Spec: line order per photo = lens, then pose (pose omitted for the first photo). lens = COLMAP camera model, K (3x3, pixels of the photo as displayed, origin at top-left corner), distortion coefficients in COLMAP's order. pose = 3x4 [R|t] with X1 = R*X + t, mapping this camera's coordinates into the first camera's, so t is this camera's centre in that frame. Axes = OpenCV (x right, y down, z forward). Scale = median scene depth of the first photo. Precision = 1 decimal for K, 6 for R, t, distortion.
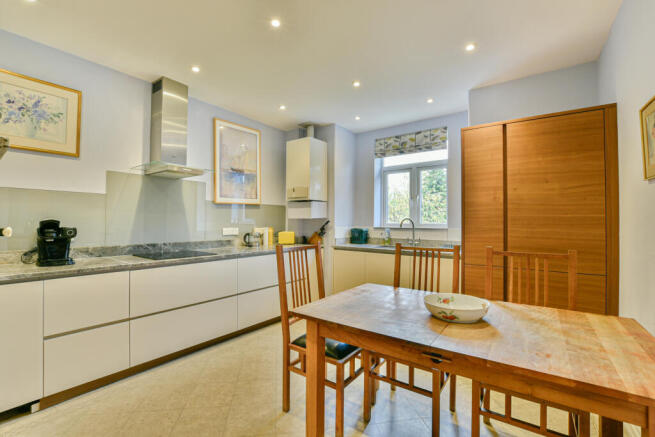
lens RADIAL K [[293.6, 0, 328.1], [0, 293.6, 218.4], [0, 0, 1]] dist [-0.030832, 0.004506]
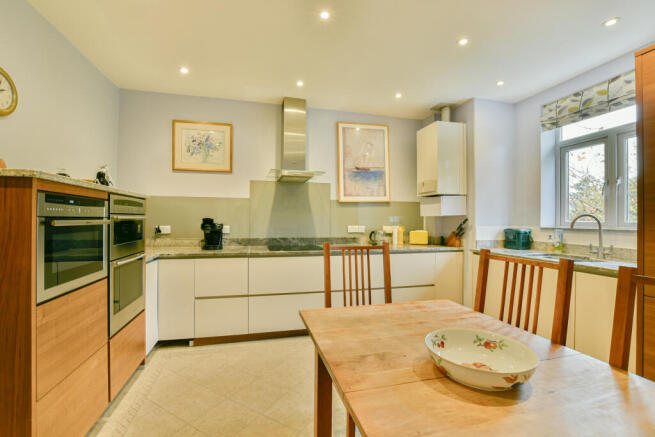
lens RADIAL K [[293.6, 0, 325.4], [0, 293.6, 219.0], [0, 0, 1]] dist [-0.030832, 0.004506]
pose [[0.768808, -0.001244, -0.639479, 0.232478], [0.005215, 0.999977, 0.004324, 0.003870], [0.639459, -0.006659, 0.768796, 0.131346]]
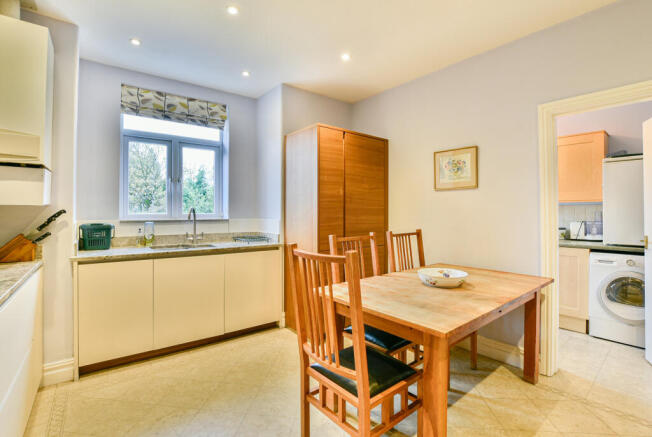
lens RADIAL K [[295.5, 0, 321.9], [0, 295.5, 215.8], [0, 0, 1]] dist [-0.025363, -0.000155]
pose [[0.273463, -0.014769, 0.961769, -0.379199], [-0.009237, 0.999796, 0.017980, 0.004229], [-0.961838, -0.013801, 0.273271, 0.460960]]
